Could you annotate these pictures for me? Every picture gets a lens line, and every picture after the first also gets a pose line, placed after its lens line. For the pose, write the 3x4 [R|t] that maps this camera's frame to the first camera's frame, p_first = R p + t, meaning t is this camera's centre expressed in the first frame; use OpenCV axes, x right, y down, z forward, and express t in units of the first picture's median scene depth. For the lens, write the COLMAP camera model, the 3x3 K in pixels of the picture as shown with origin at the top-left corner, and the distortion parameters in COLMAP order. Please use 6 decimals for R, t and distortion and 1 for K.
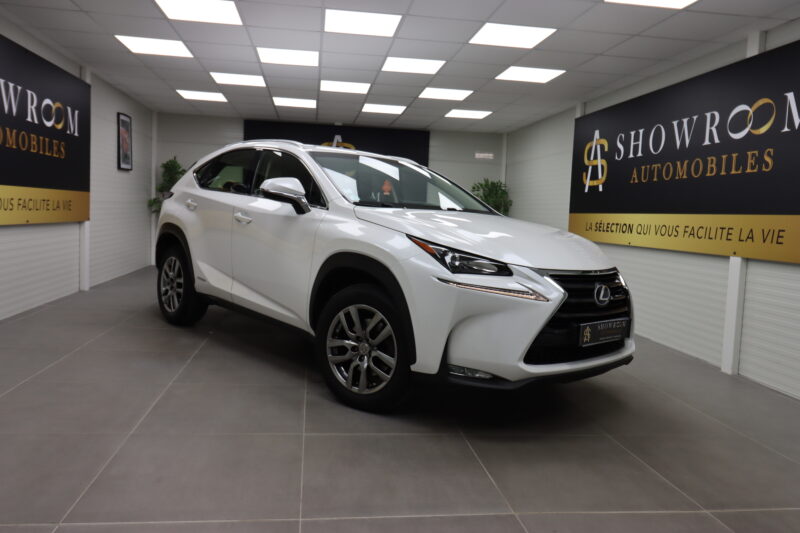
lens RADIAL K [[607.3, 0, 411.0], [0, 607.3, 262.7], [0, 0, 1]] dist [0.004140, -0.000156]
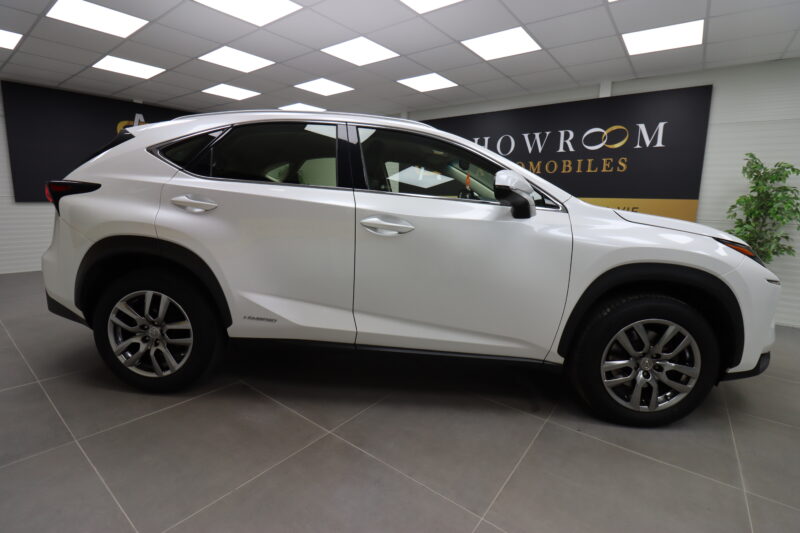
lens RADIAL K [[370.4, 0, 408.6], [0, 370.4, 252.6], [0, 0, 1]] dist [-0.002832, -0.000421]
pose [[0.720491, -0.127166, 0.681705, -0.438021], [0.063610, 0.991017, 0.117637, -0.071030], [-0.690541, -0.041393, 0.722108, 0.541735]]
